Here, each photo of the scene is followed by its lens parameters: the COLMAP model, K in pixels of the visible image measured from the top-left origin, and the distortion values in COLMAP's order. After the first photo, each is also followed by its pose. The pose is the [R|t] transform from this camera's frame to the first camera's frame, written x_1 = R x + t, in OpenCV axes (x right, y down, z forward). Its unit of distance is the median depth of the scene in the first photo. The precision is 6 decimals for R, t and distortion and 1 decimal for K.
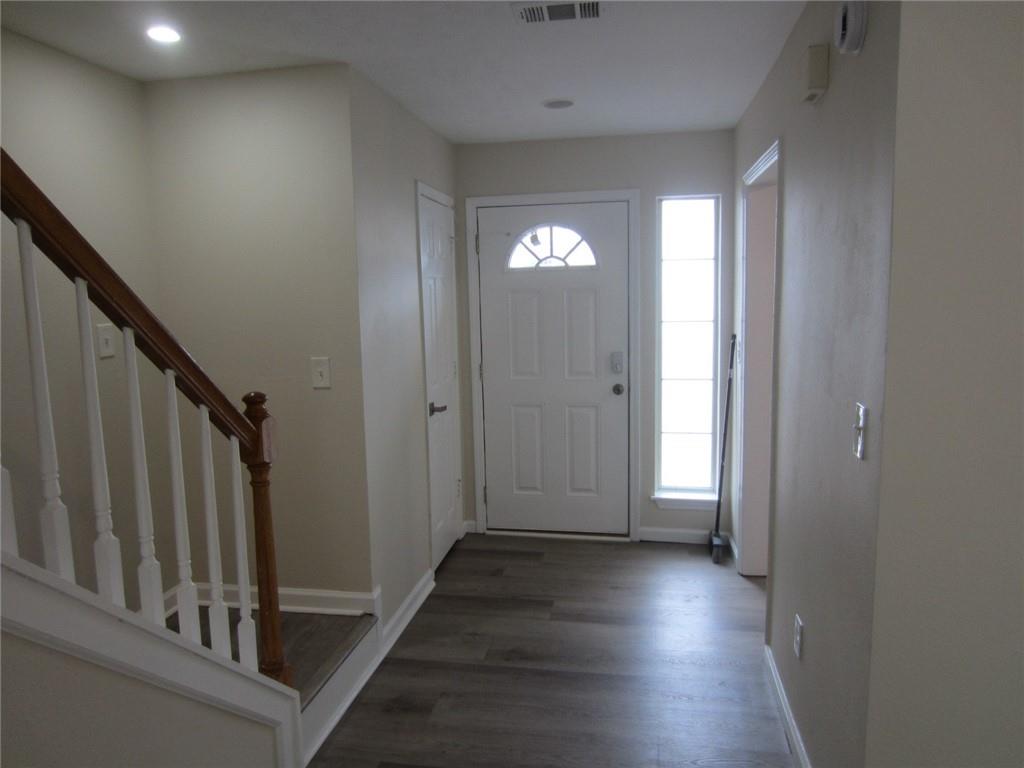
lens RADIAL K [[721.0, 0, 512.0], [0, 721.0, 384.0], [0, 0, 1]] dist [-0.049595, -0.000356]
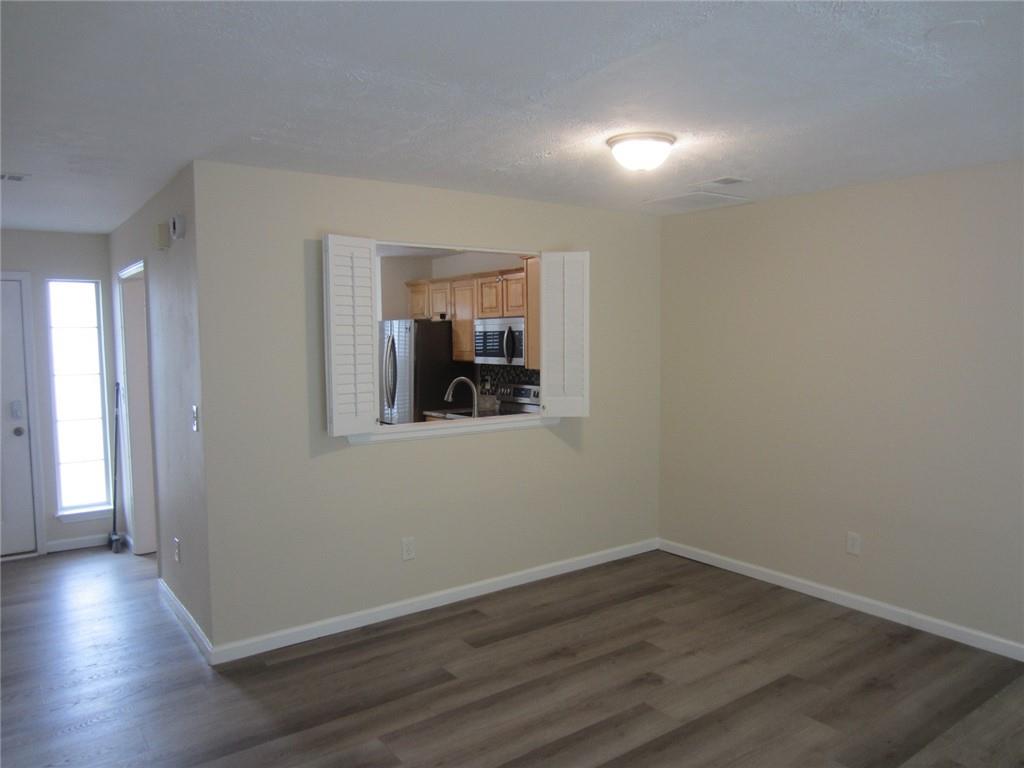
lens RADIAL K [[726.3, 0, 509.1], [0, 726.3, 389.6], [0, 0, 1]] dist [-0.016671, -0.000327]
pose [[0.687107, -0.037809, 0.725572, -0.171792], [0.091905, 0.995146, -0.035177, 0.058379], [-0.720720, 0.090854, 0.687246, -0.466936]]
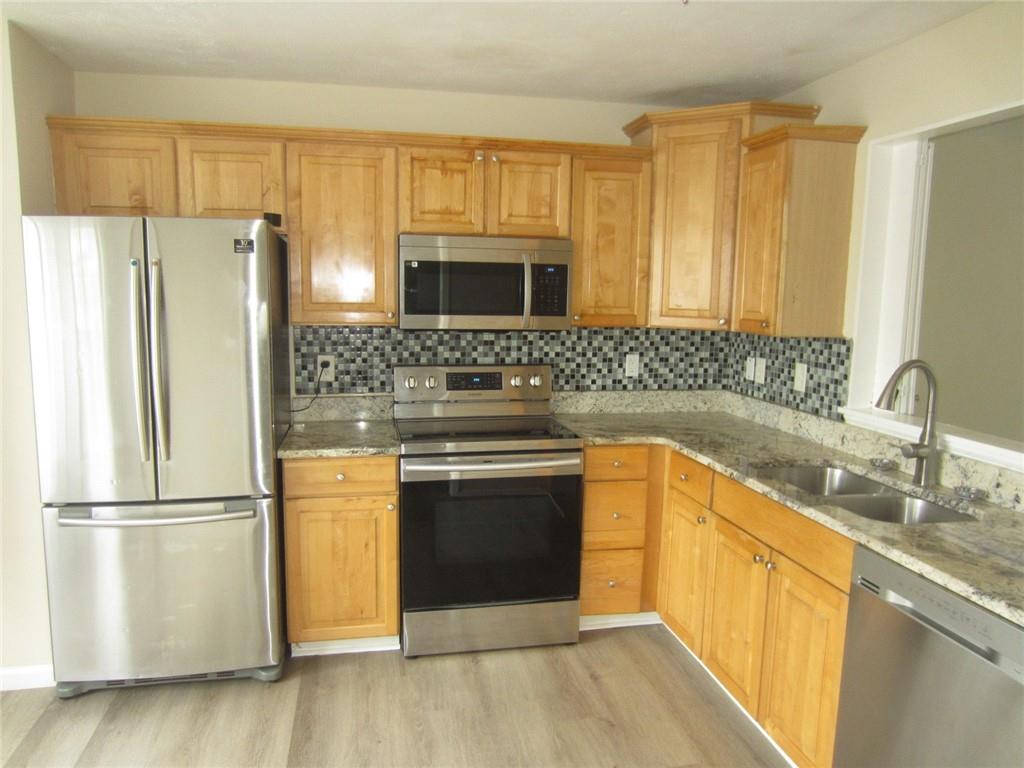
lens RADIAL K [[735.5, 0, 507.1], [0, 735.5, 384.7], [0, 0, 1]] dist [-0.019033, -0.000334]
pose [[-0.373369, -0.107418, 0.921443, 0.183561], [0.116491, 0.979982, 0.161444, -0.112212], [-0.920340, 0.167618, -0.353382, 0.829490]]
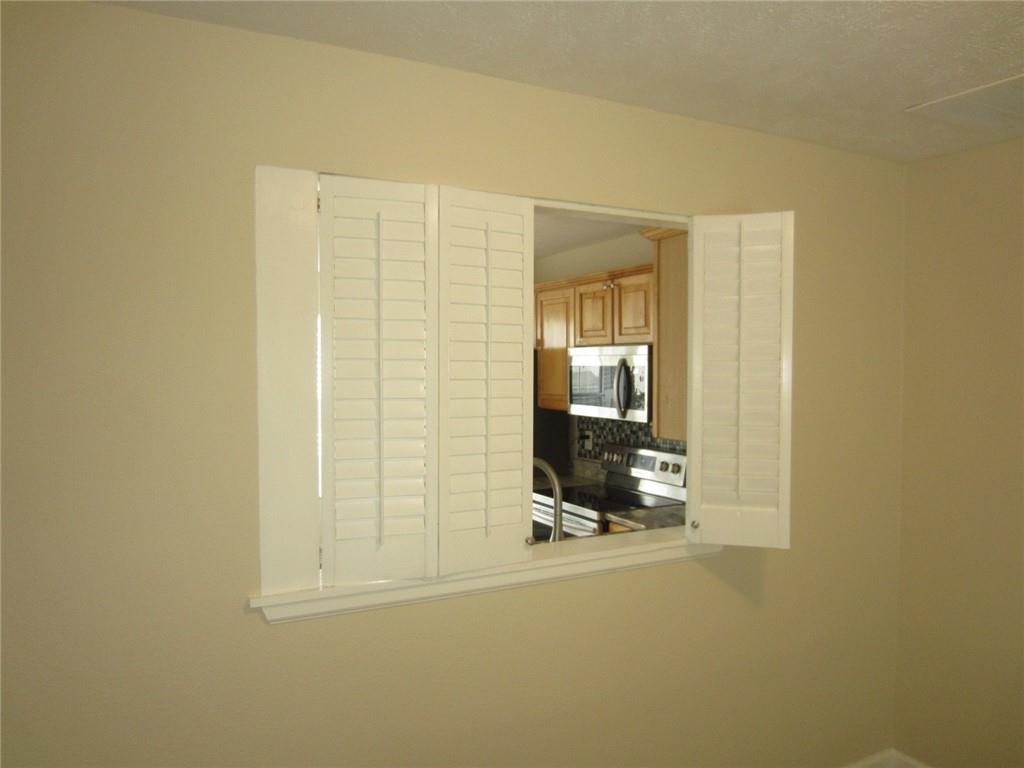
lens RADIAL K [[726.3, 0, 509.1], [0, 726.3, 389.6], [0, 0, 1]] dist [-0.016671, -0.000327]
pose [[0.786486, 0.001010, 0.617607, 0.208923], [0.064892, 0.994328, -0.084261, -0.012622], [-0.614189, 0.106348, 0.781960, -0.103915]]
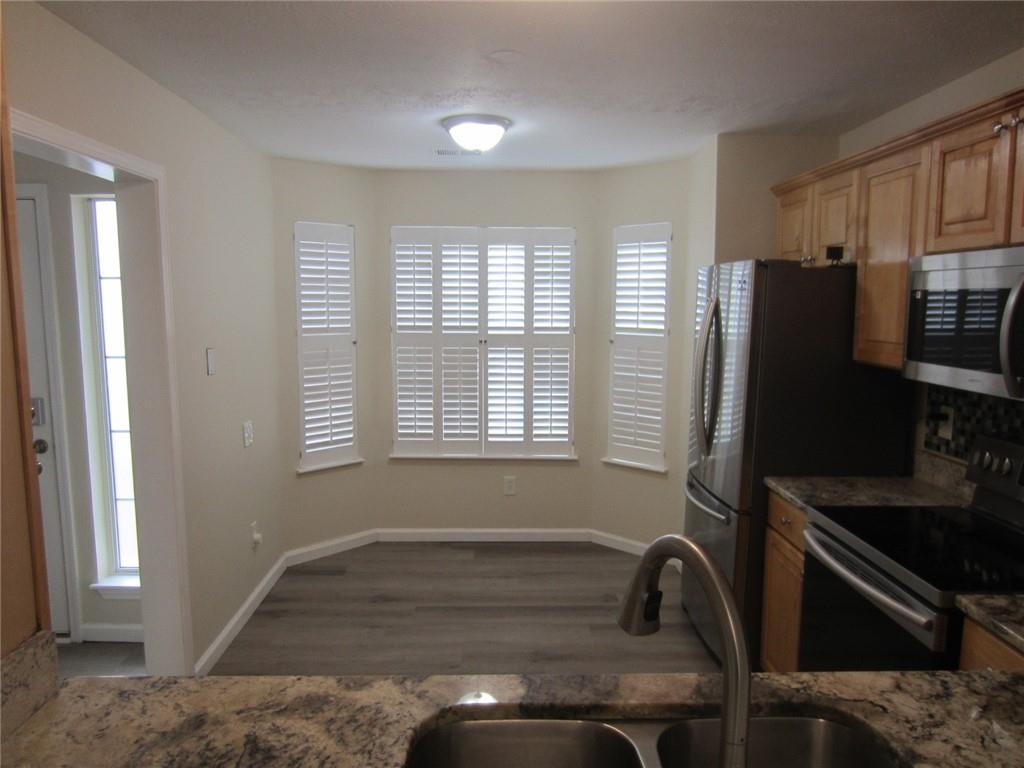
lens RADIAL K [[726.3, 0, 509.1], [0, 726.3, 389.6], [0, 0, 1]] dist [-0.016671, -0.000327]
pose [[0.980495, 0.000693, 0.196542, 0.497336], [0.001330, 0.999948, -0.010160, -0.045348], [-0.196539, 0.010223, 0.980443, 0.158724]]
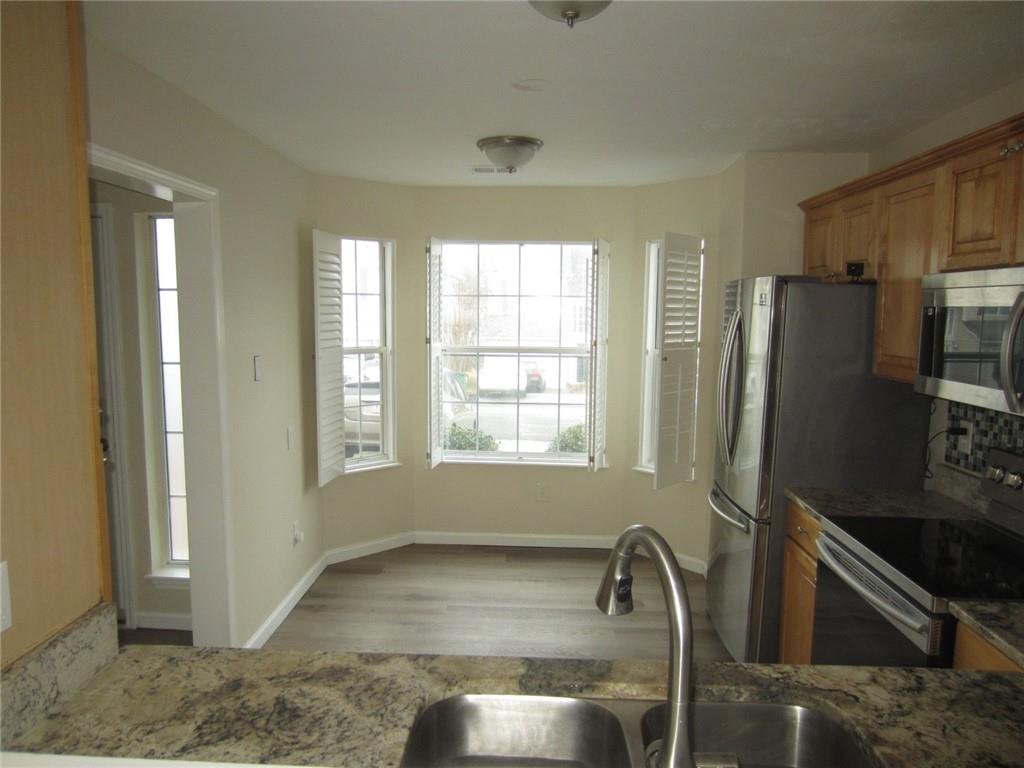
lens RADIAL K [[726.3, 0, 509.1], [0, 726.3, 389.6], [0, 0, 1]] dist [-0.016671, -0.000327]
pose [[0.990651, 0.016205, 0.135456, 0.508733], [-0.013273, 0.999658, -0.022516, -0.044548], [-0.135774, 0.020508, 0.990528, 0.122121]]
